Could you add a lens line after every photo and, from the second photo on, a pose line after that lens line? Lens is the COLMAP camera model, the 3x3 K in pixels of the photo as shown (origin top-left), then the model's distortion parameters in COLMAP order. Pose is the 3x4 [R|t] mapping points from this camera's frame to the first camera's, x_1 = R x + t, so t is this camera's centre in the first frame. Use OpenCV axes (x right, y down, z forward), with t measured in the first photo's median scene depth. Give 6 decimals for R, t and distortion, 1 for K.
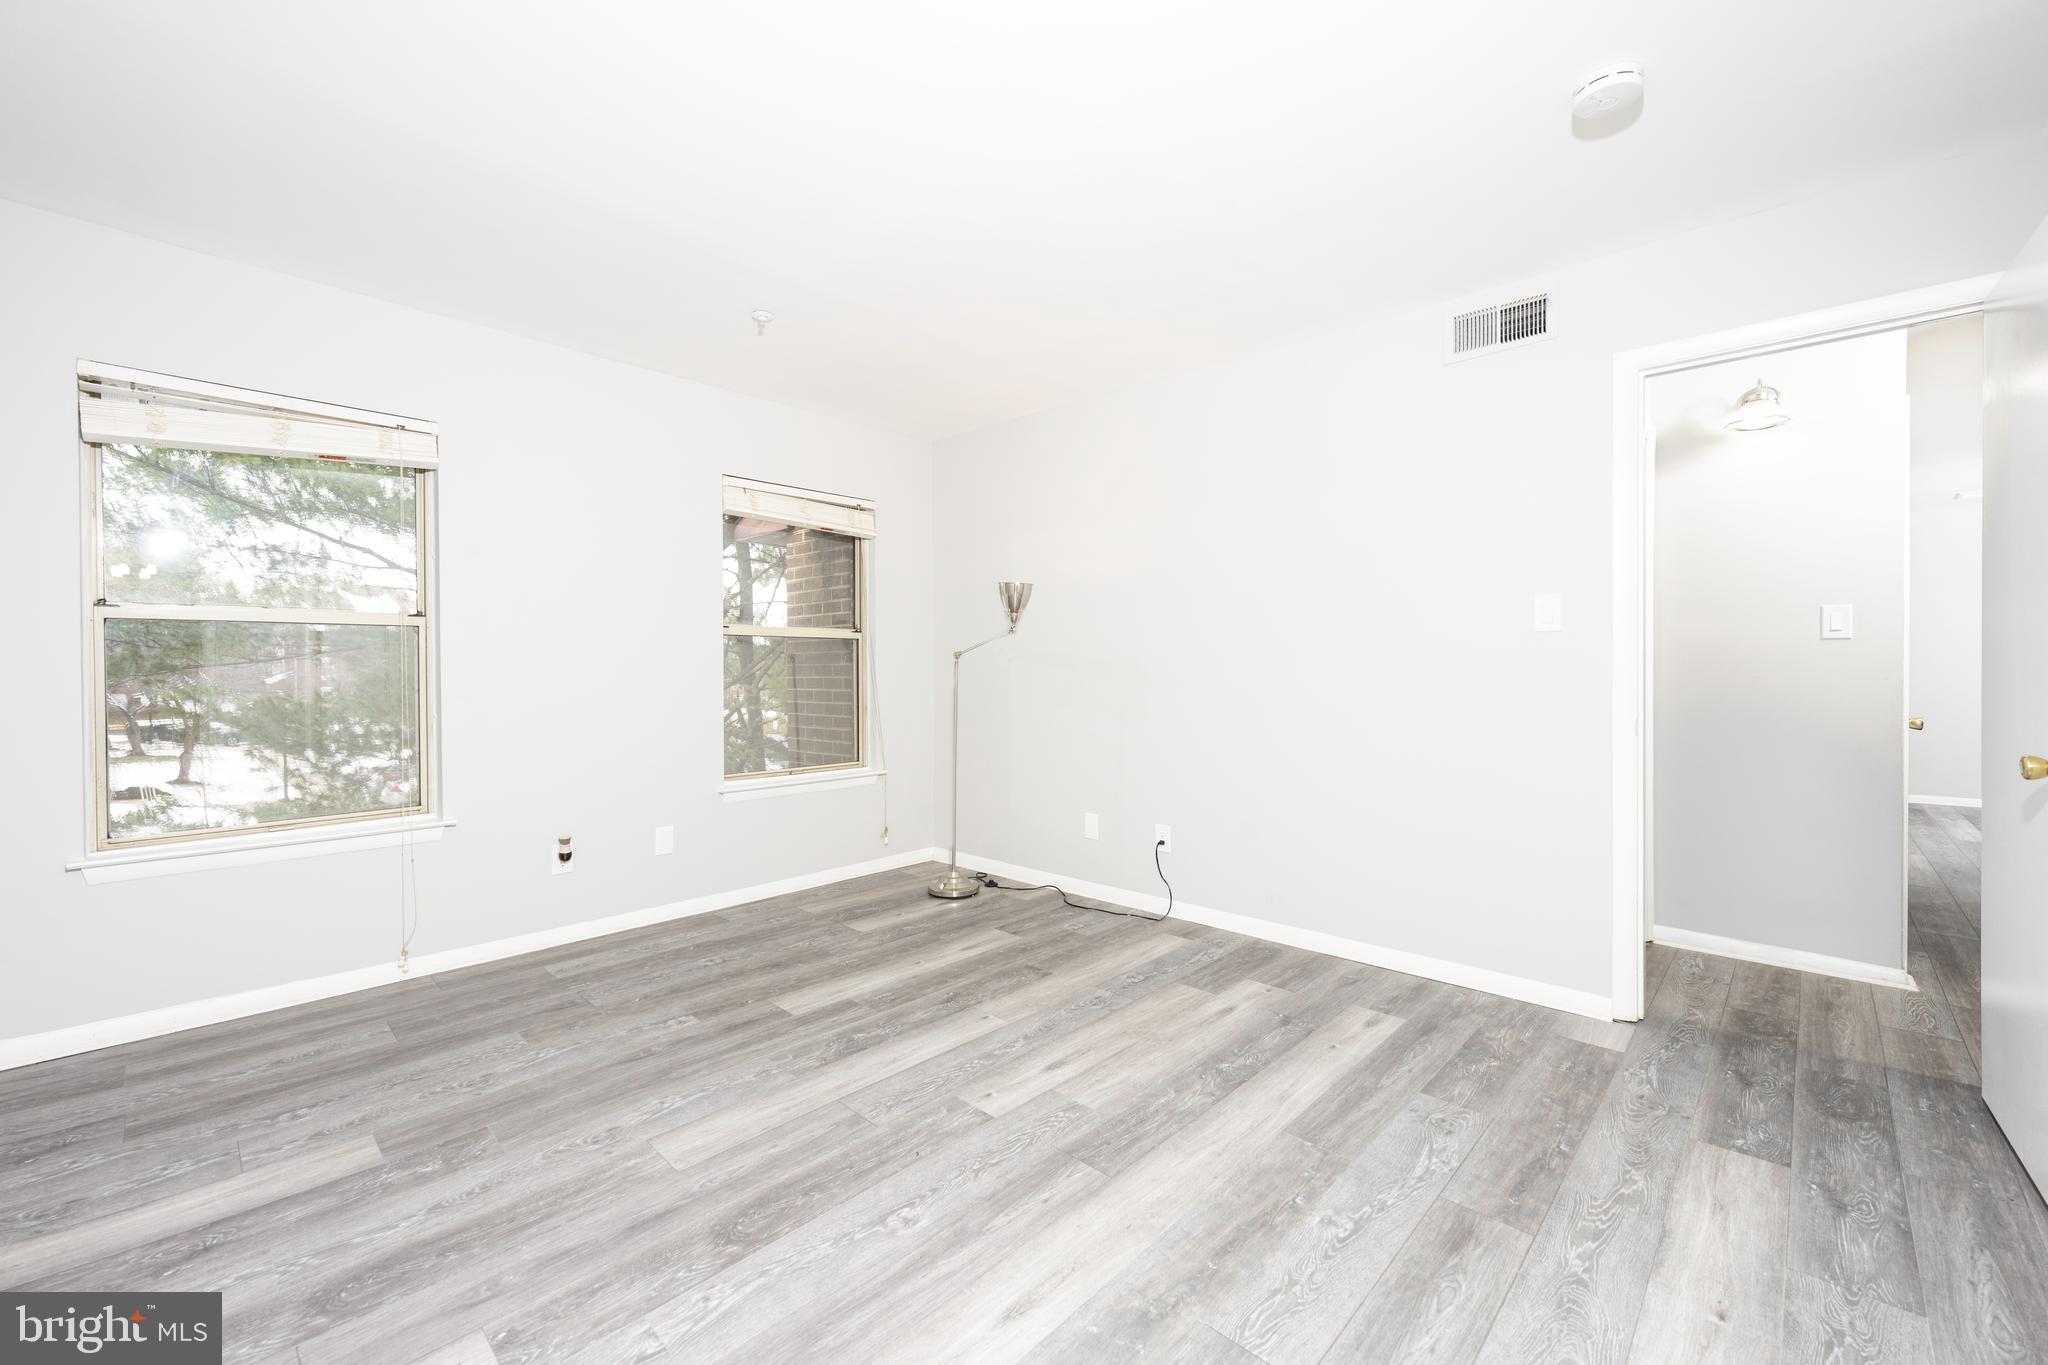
lens RADIAL K [[832.1, 0, 1018.7], [0, 832.1, 666.7], [0, 0, 1]] dist [-0.003043, 0.000165]
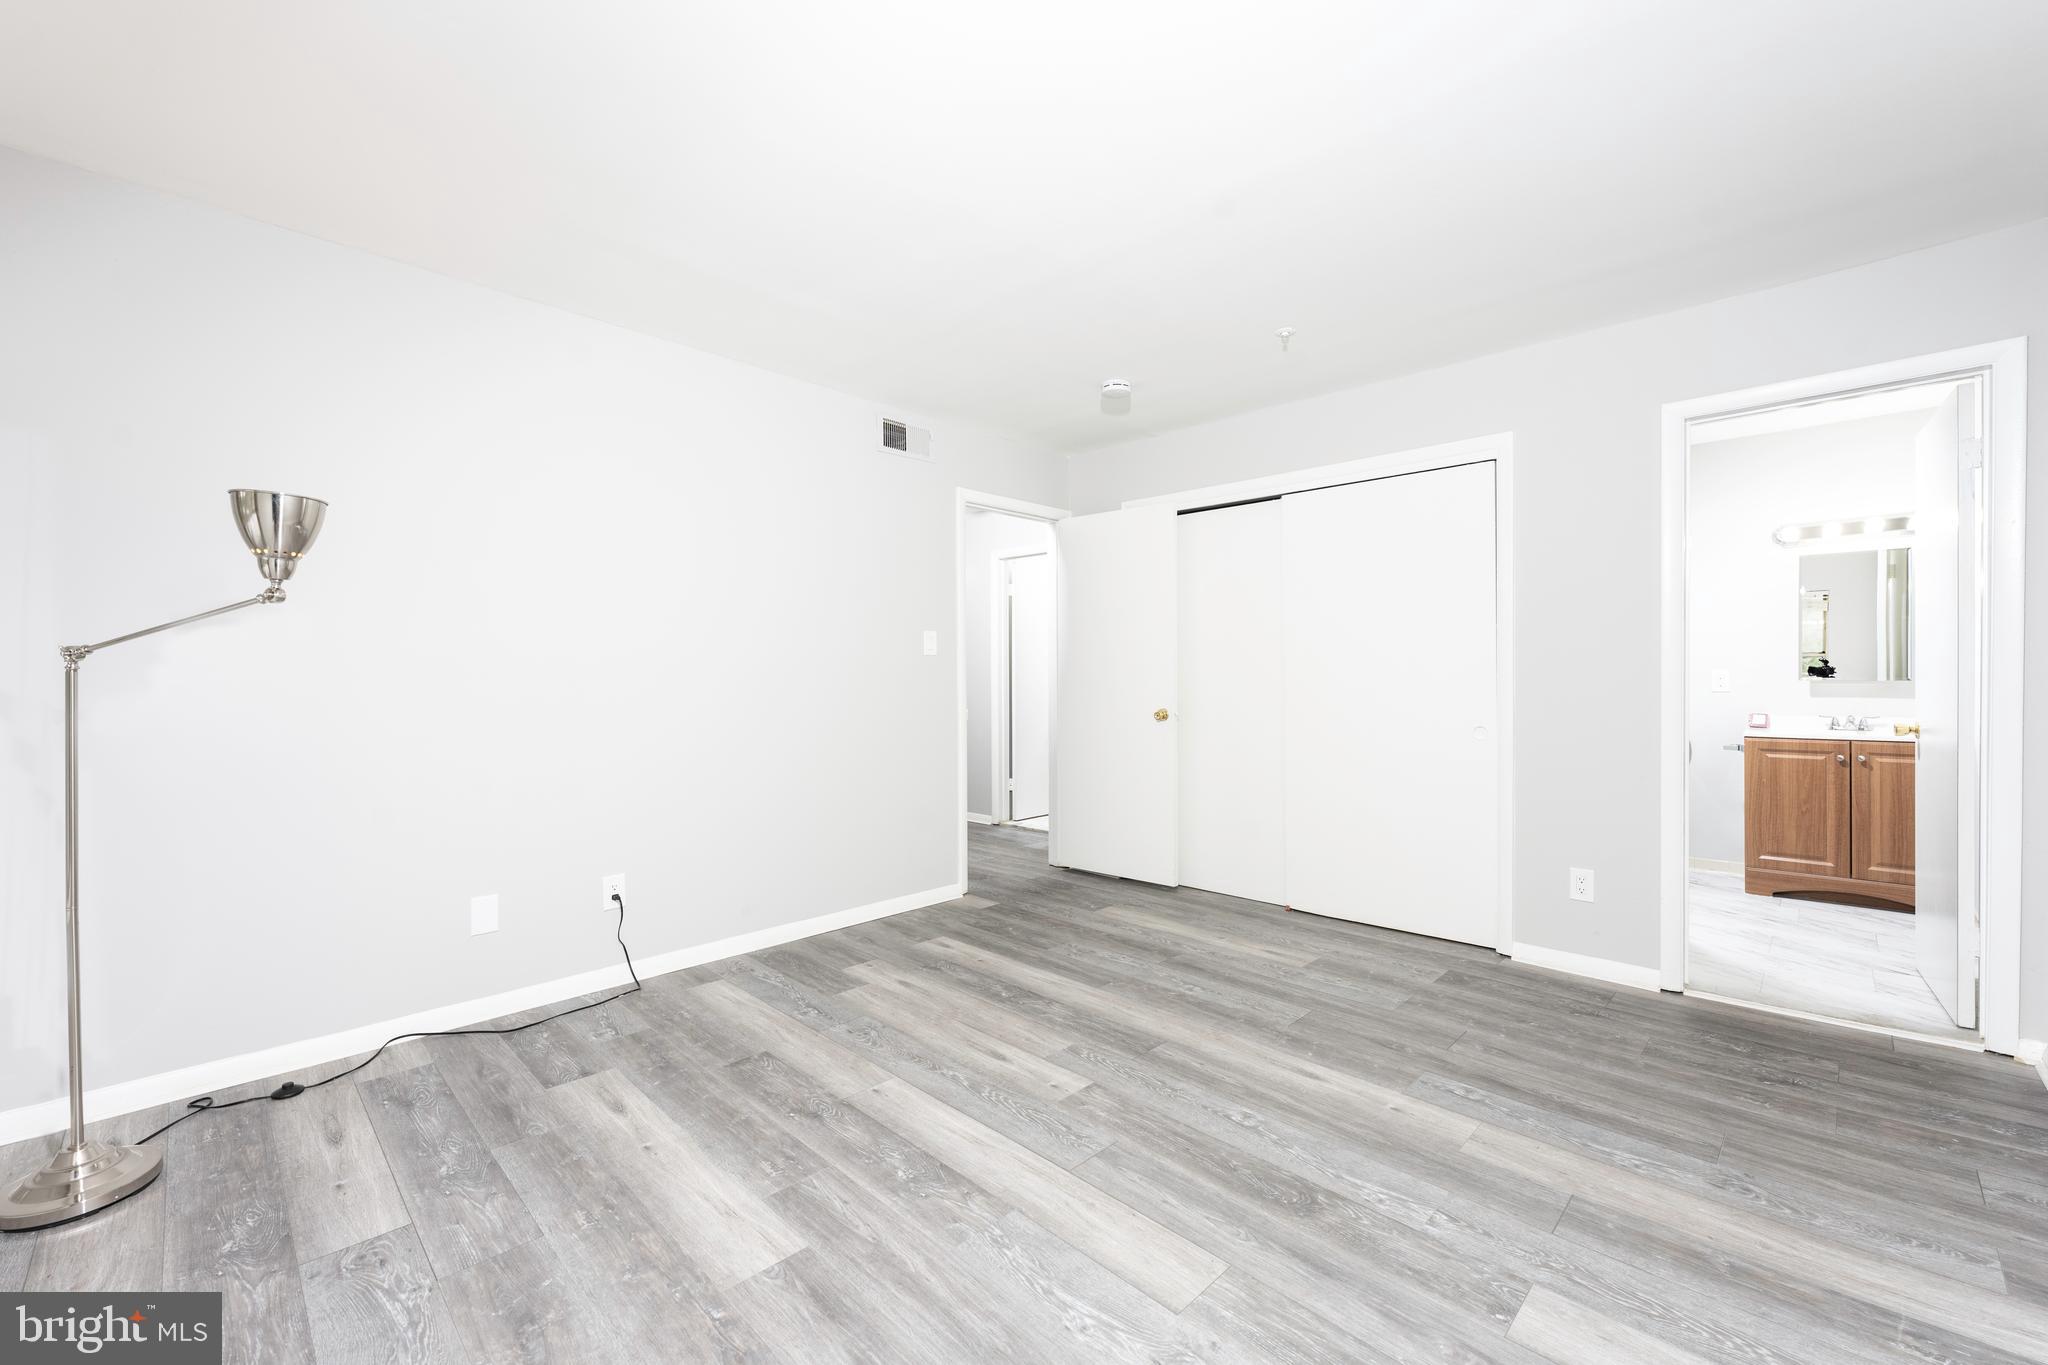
lens RADIAL K [[832.1, 0, 1026.8], [0, 832.1, 681.6], [0, 0, 1]] dist [-0.003043, 0.000165]
pose [[0.007832, -0.002534, 0.999966, -0.884904], [0.003255, 0.999992, 0.002508, 0.004003], [-0.999964, 0.003235, 0.007840, 0.841096]]
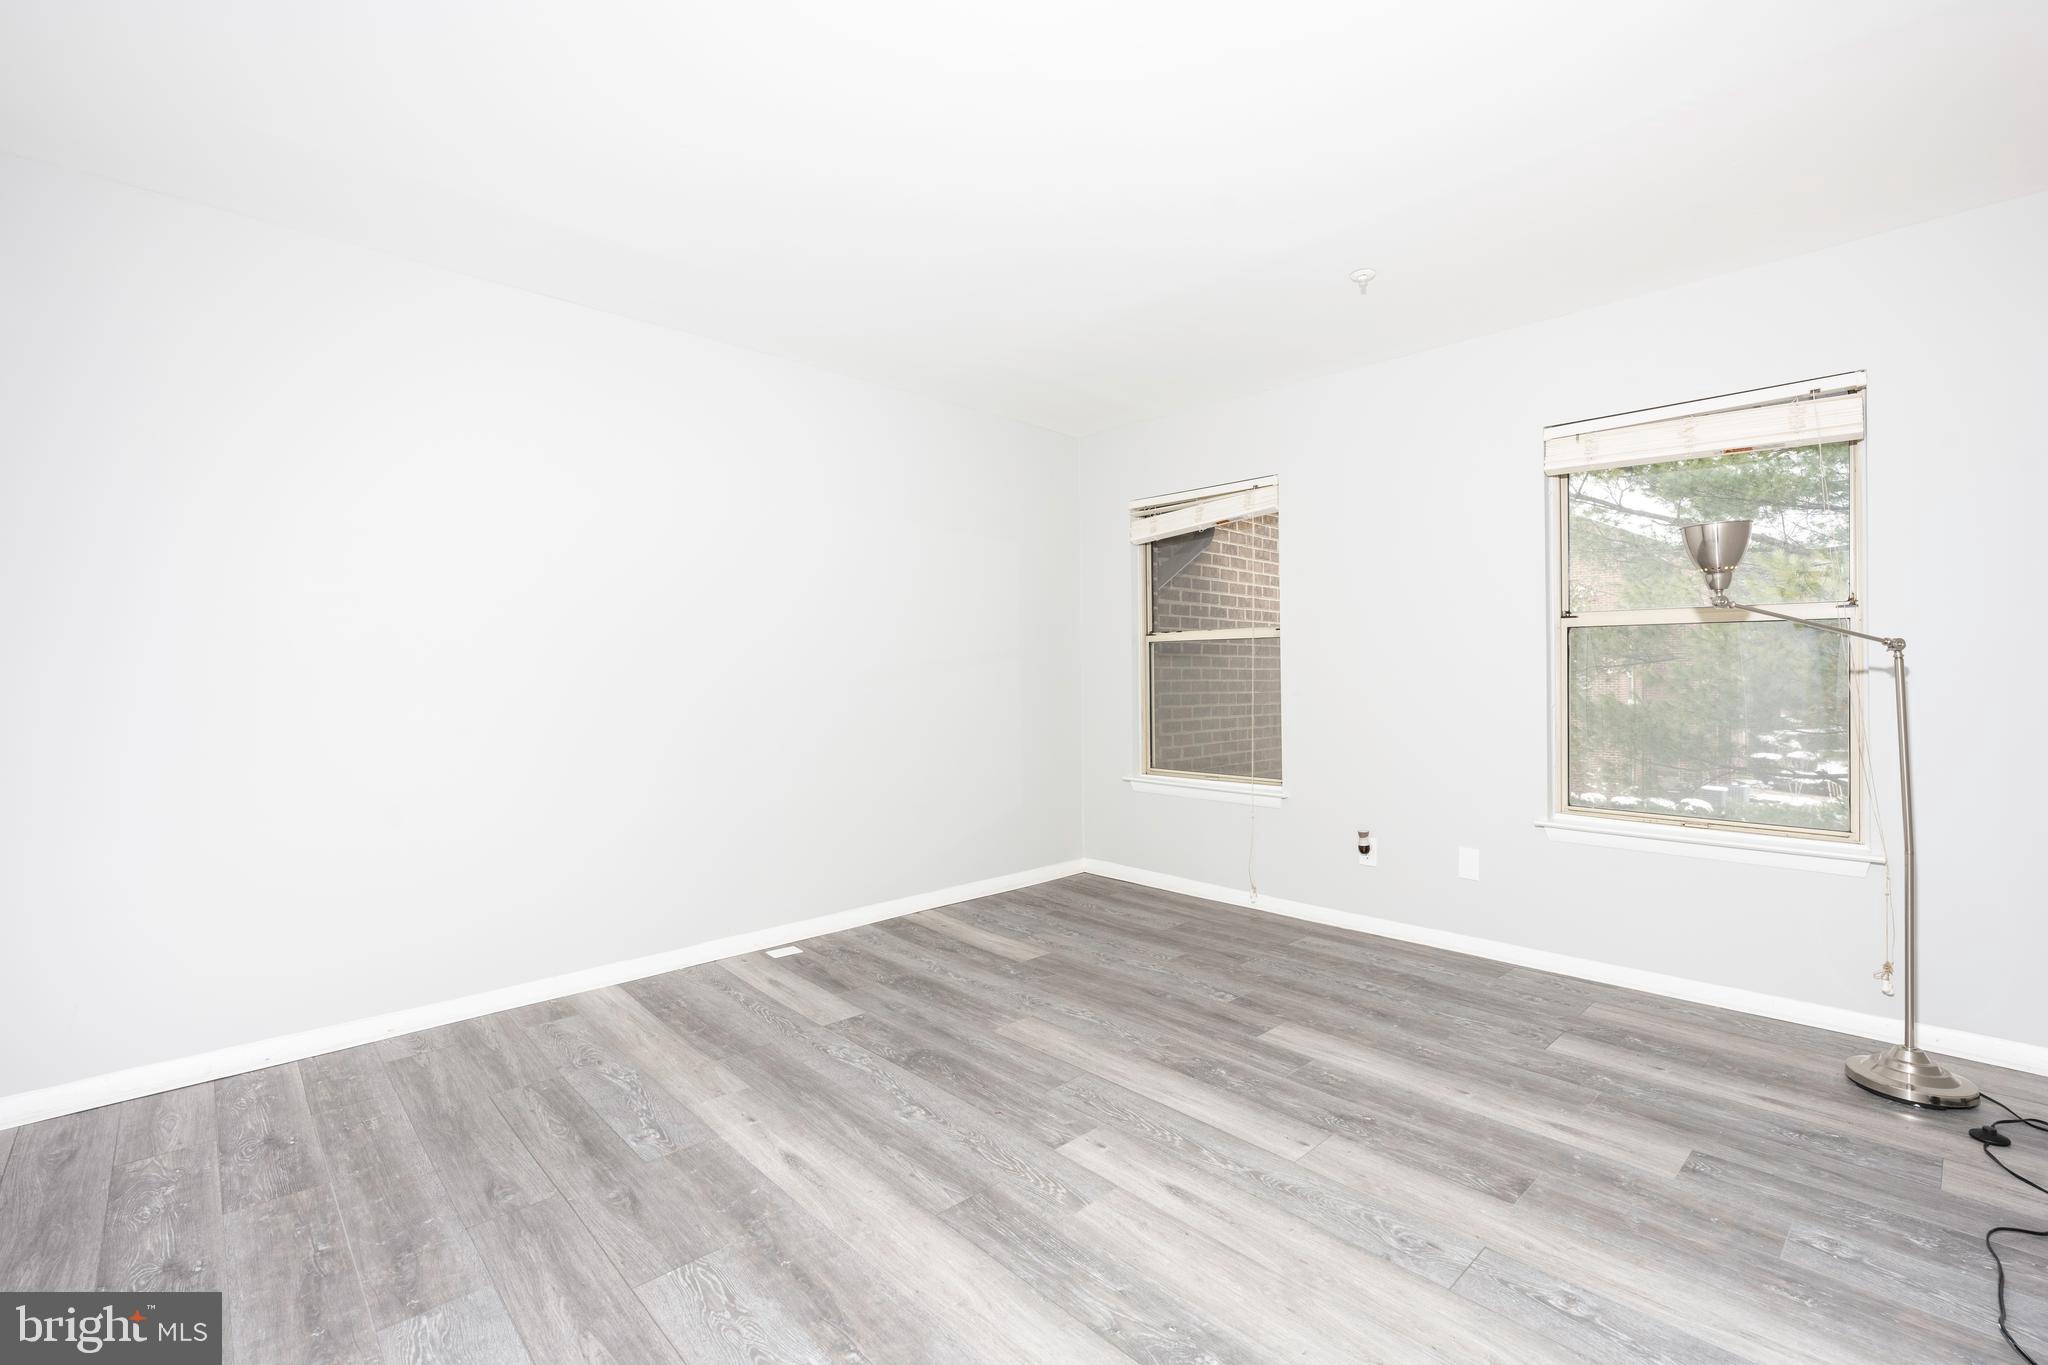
lens RADIAL K [[890.0, 0, 1026.1], [0, 890.0, 686.3], [0, 0, 1]] dist [-0.001738, 0.000896]
pose [[-0.047017, 0.019851, -0.998697, 0.761698], [0.005333, 0.999793, 0.019622, -0.005160], [0.998880, -0.004403, -0.047114, 0.792850]]
